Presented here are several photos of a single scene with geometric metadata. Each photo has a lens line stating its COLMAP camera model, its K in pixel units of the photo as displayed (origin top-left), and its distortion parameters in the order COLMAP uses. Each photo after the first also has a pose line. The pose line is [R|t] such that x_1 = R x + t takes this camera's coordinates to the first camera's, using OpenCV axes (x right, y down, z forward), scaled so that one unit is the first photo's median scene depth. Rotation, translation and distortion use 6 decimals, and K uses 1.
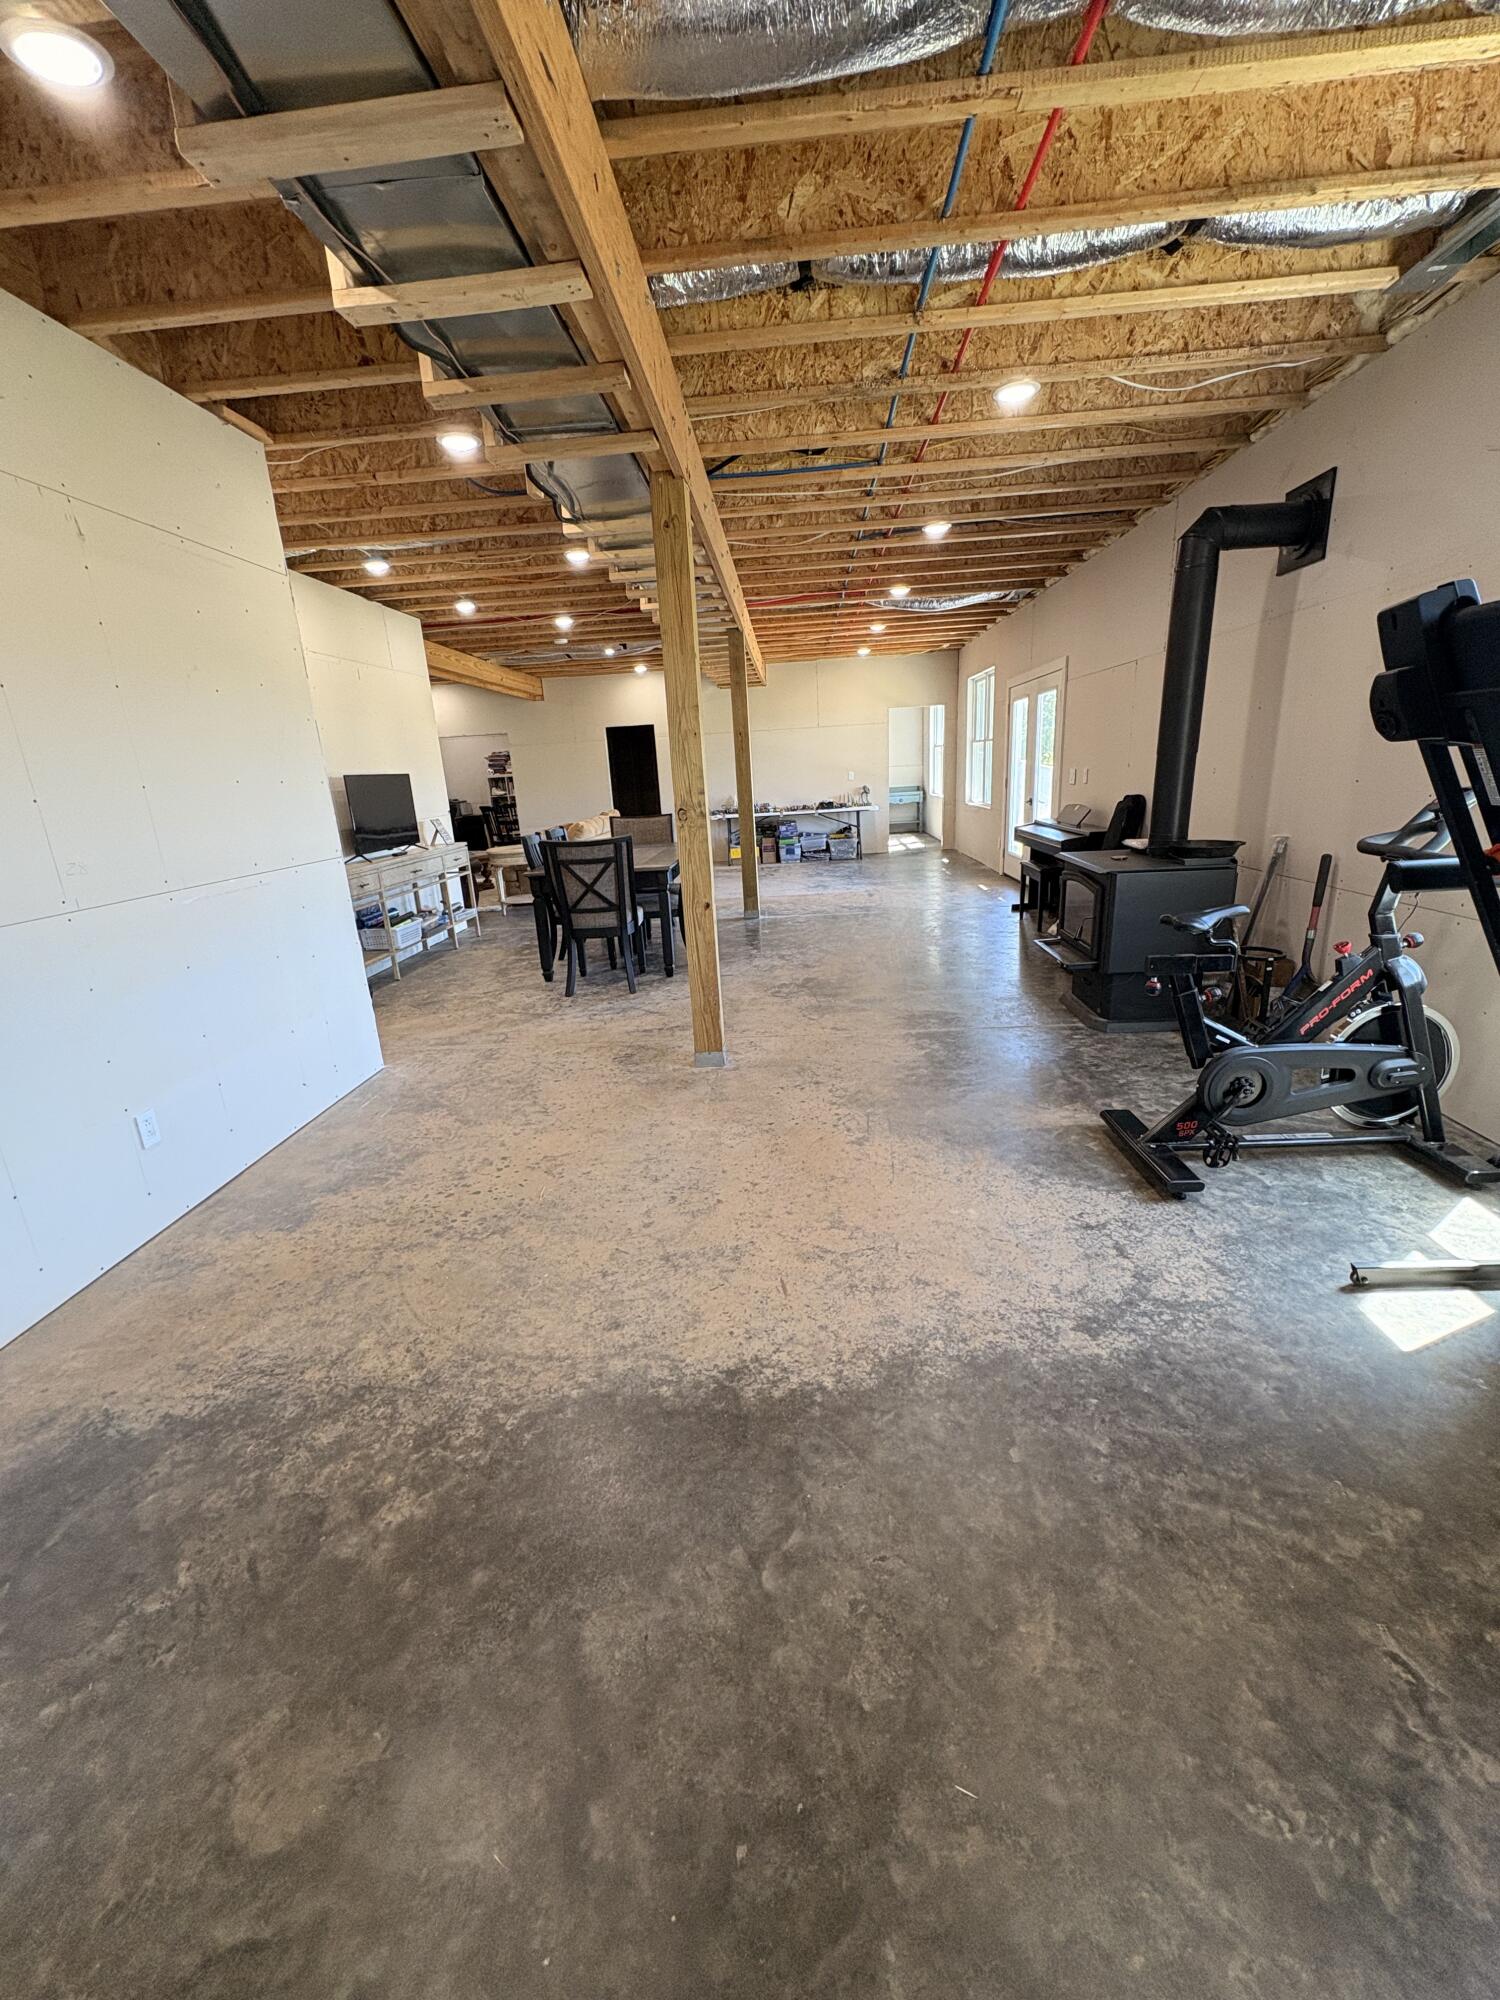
lens RADIAL K [[796.2, 0, 742.9], [0, 796.2, 1000.7], [0, 0, 1]] dist [-0.002387, 0.000340]
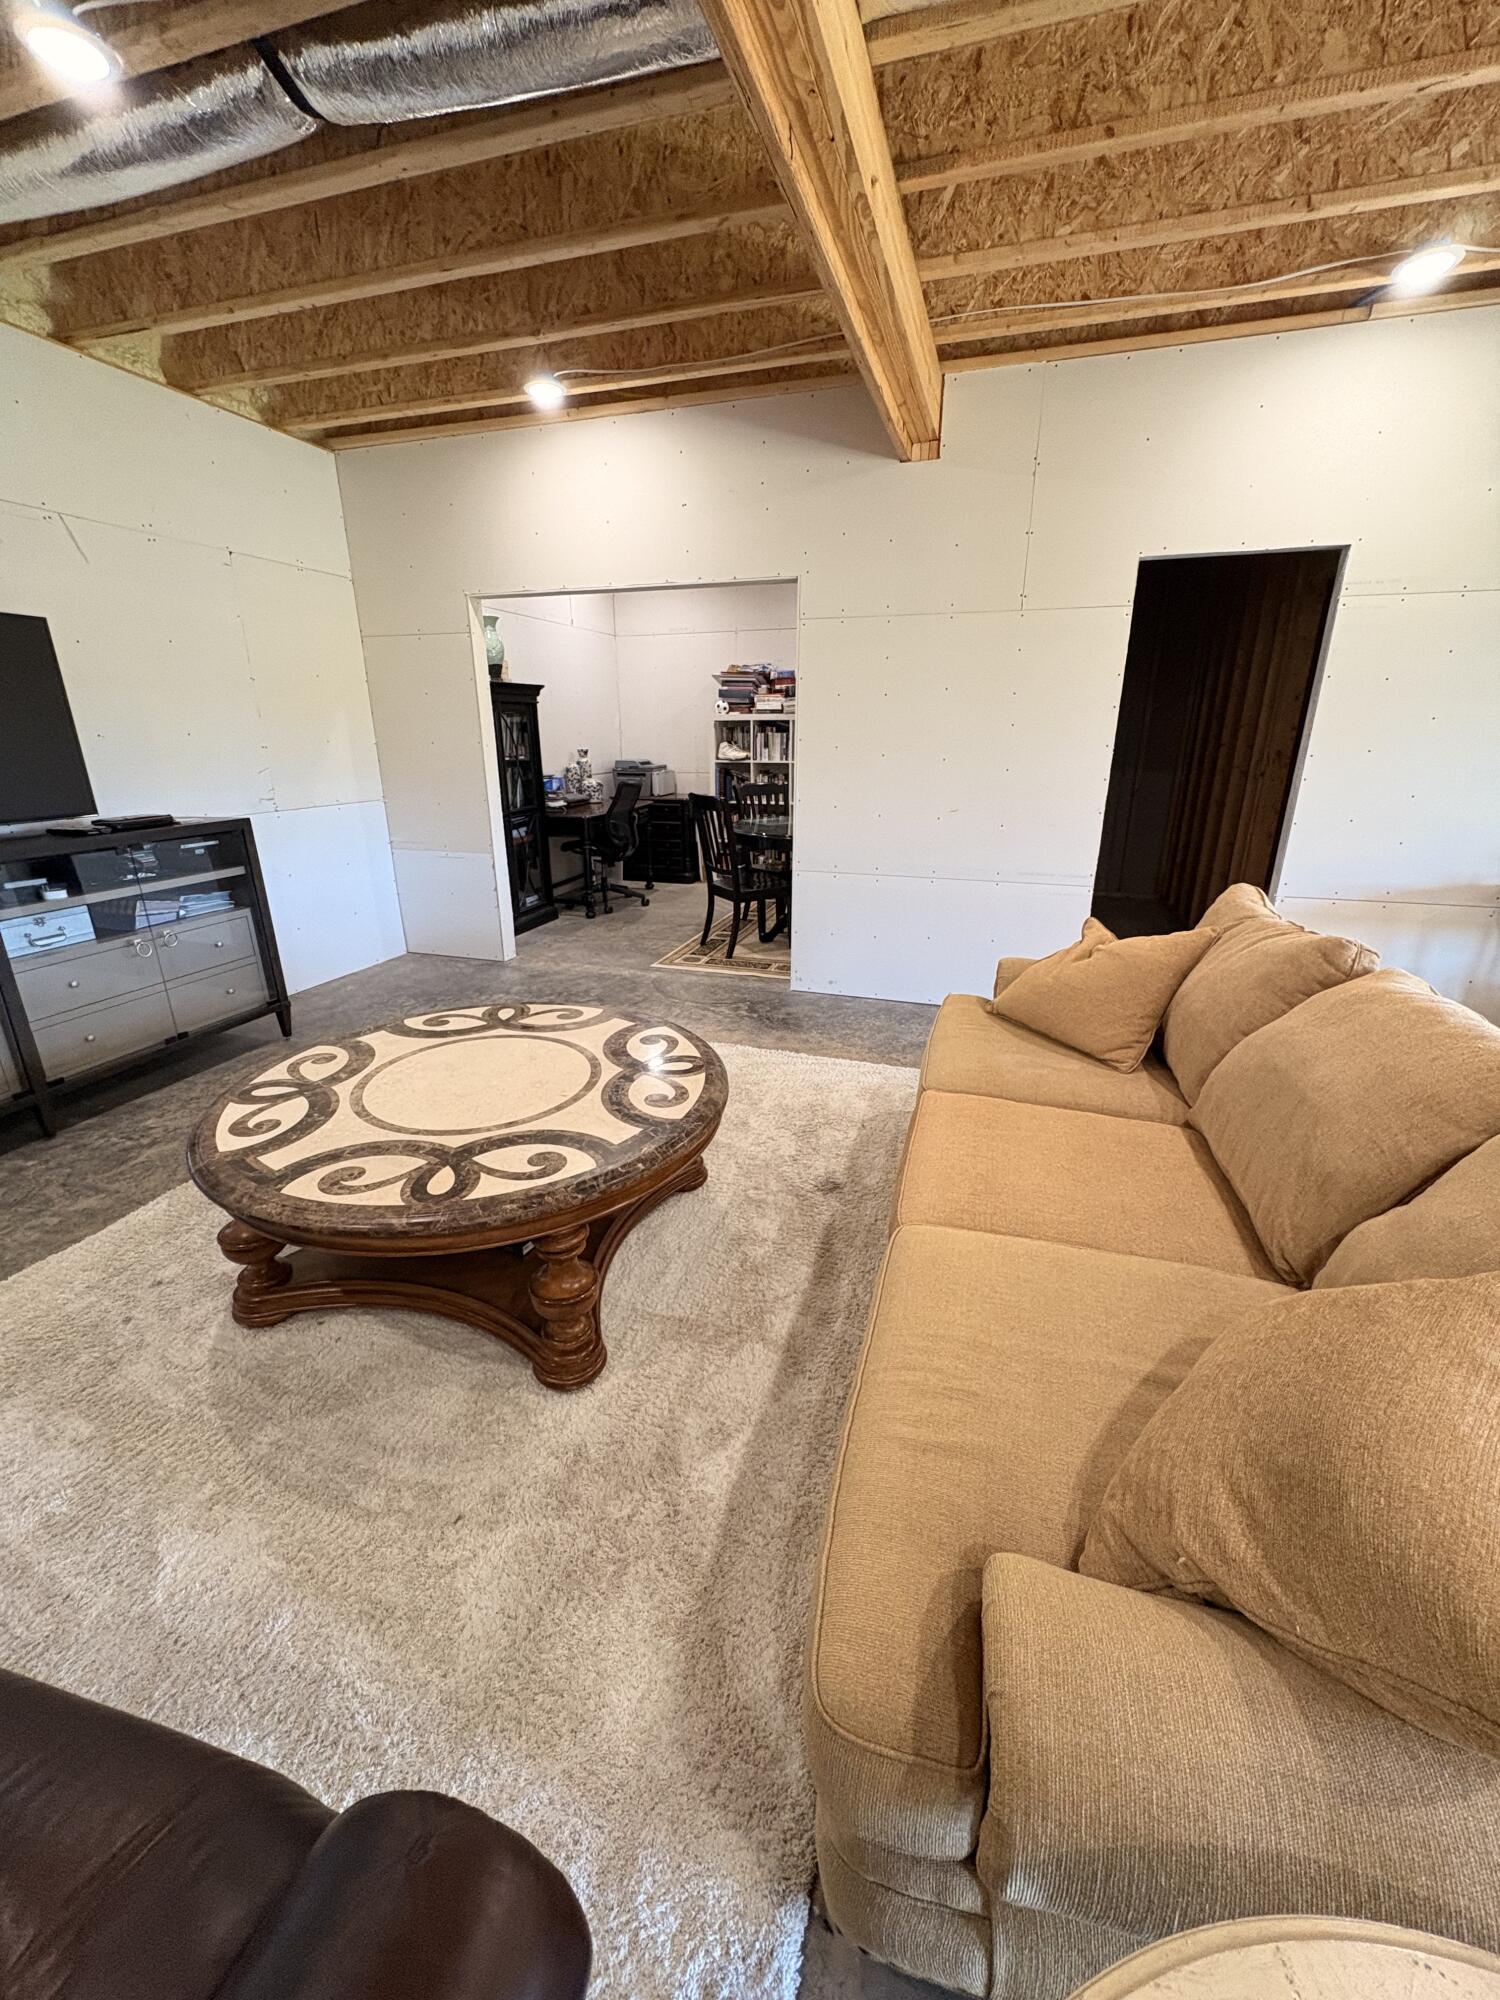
lens RADIAL K [[796.2, 0, 742.9], [0, 796.2, 1000.7], [0, 0, 1]] dist [-0.002387, 0.000340]
pose [[0.964794, 0.137215, -0.224378, -0.757910], [-0.125846, 0.989965, 0.064282, -0.640763], [0.230947, -0.033782, 0.972380, 2.333375]]
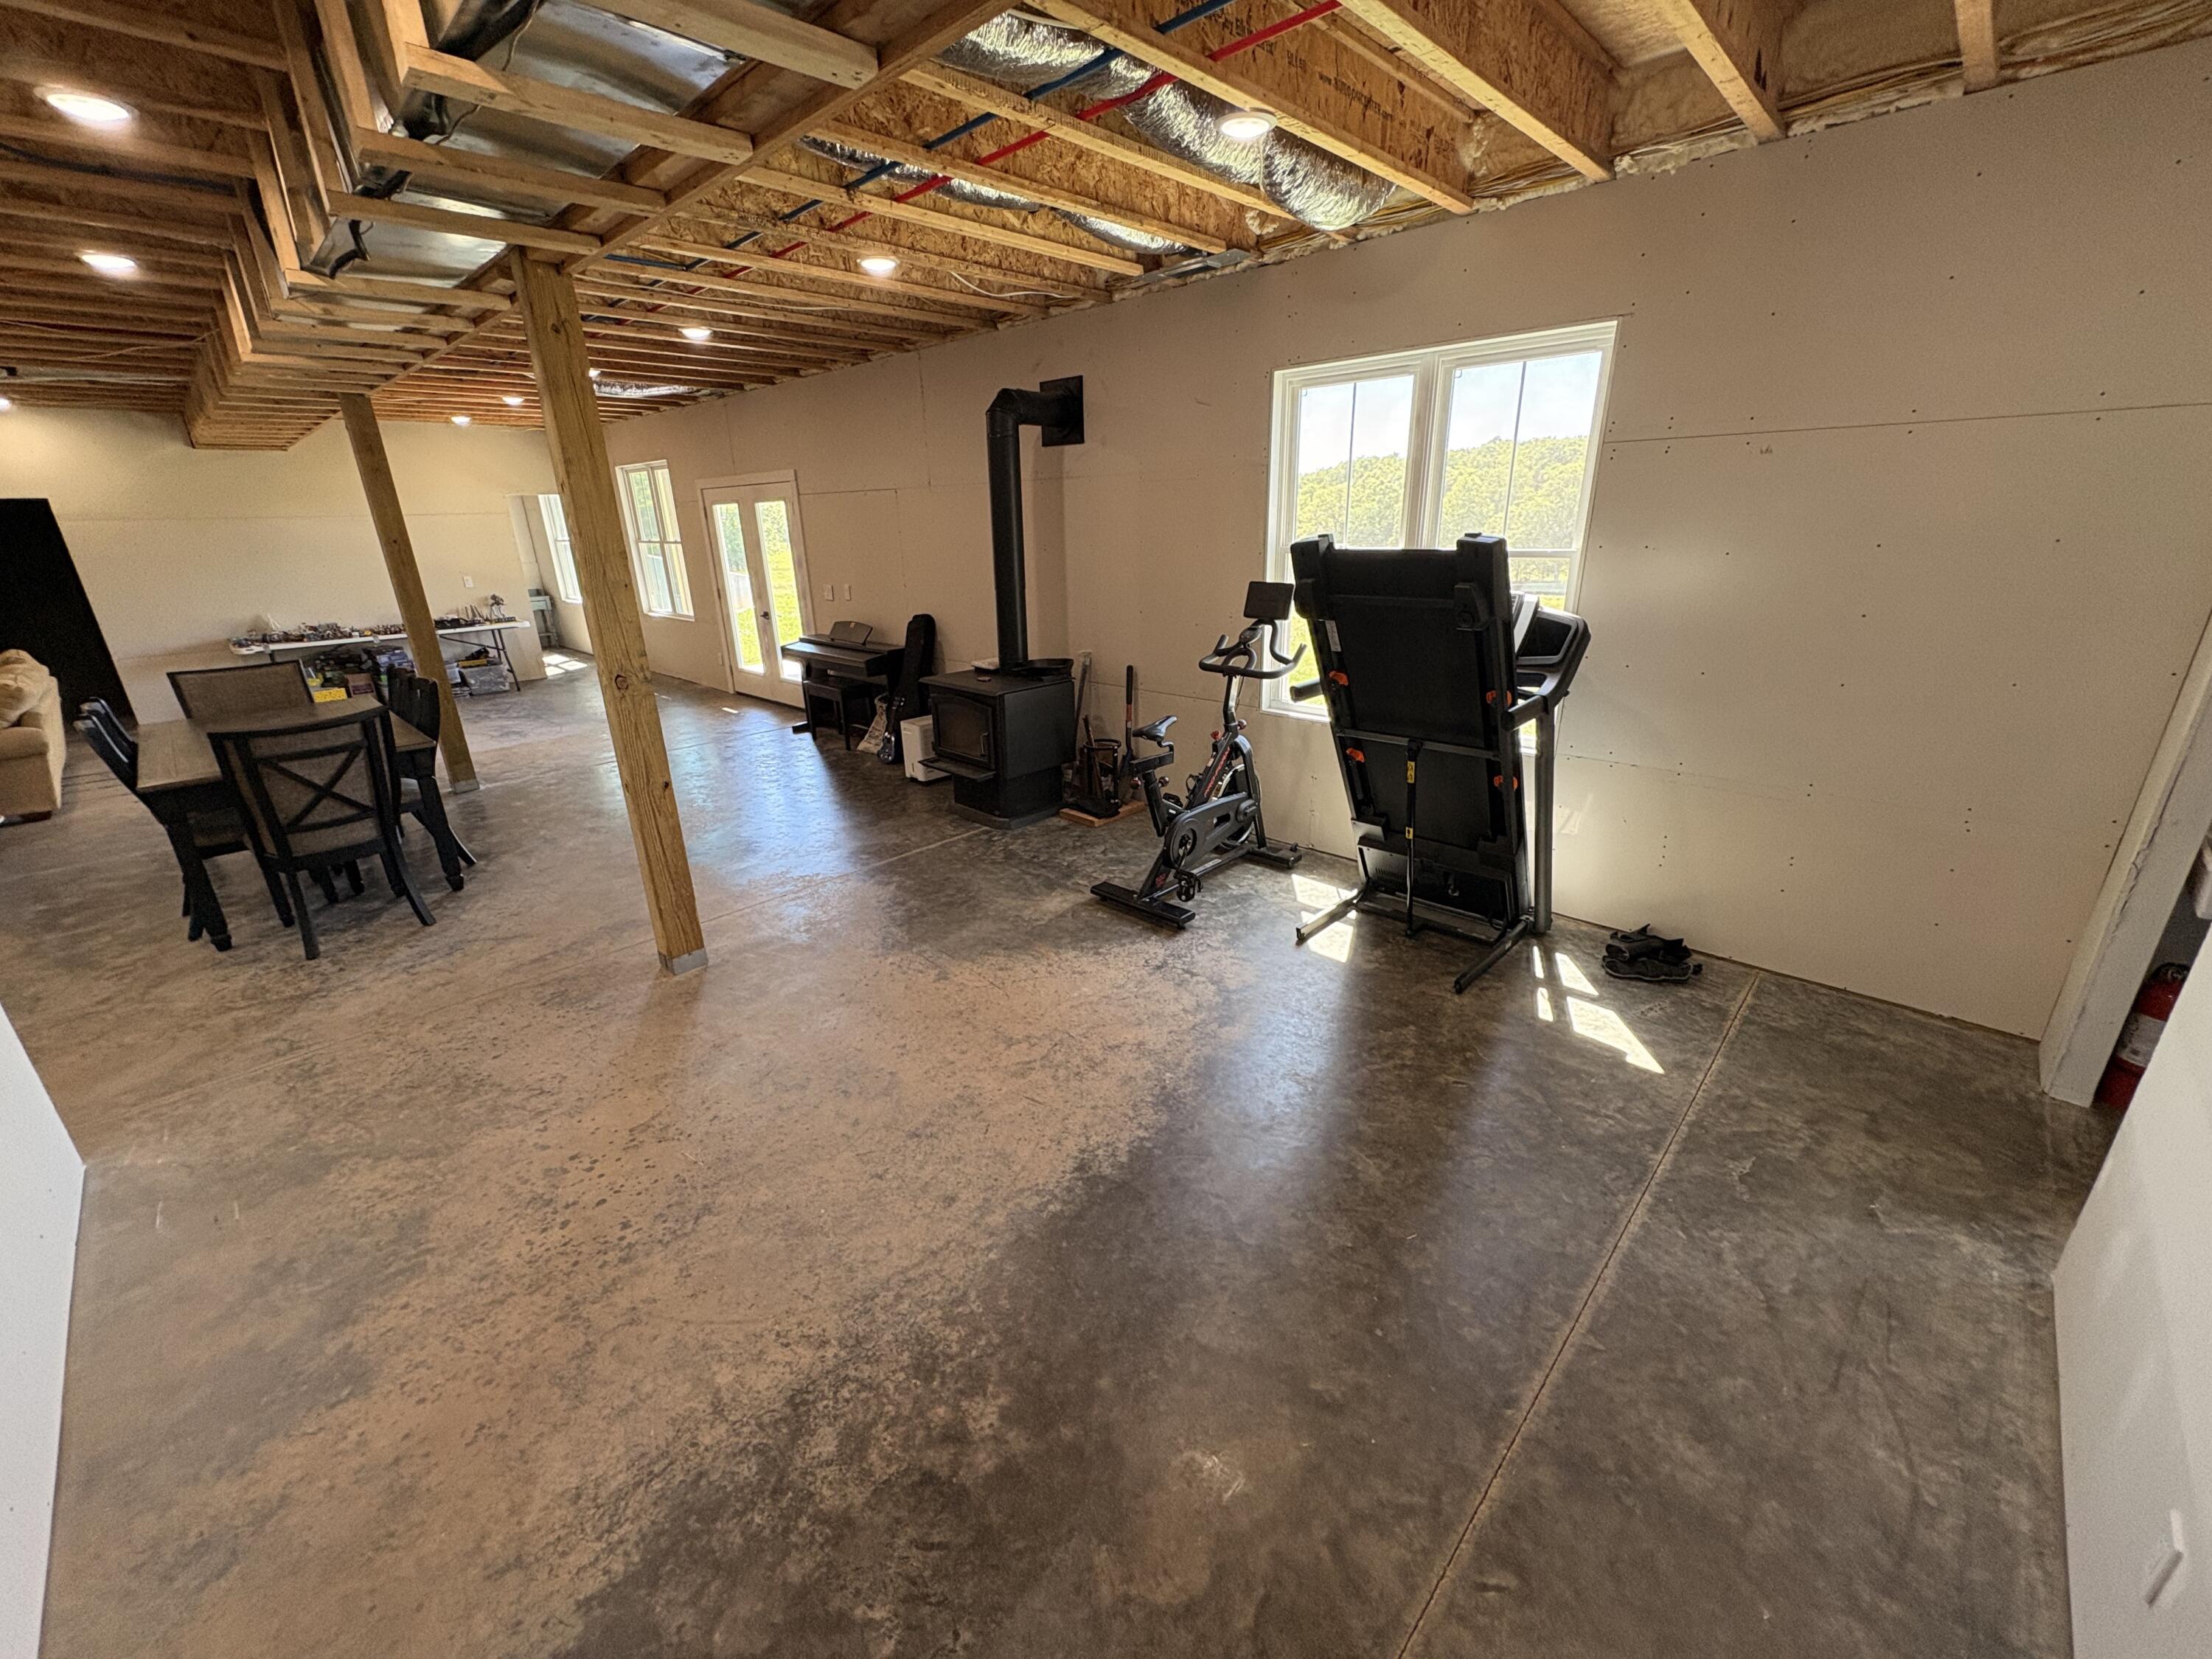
lens RADIAL K [[880.6, 0, 1111.6], [0, 880.6, 833.3], [0, 0, 1]] dist [-0.002387, 0.000340]
pose [[0.647454, -0.221893, 0.729086, -0.436532], [0.201784, 0.972445, 0.116766, -0.084455], [-0.734906, 0.071518, 0.674388, 0.024374]]
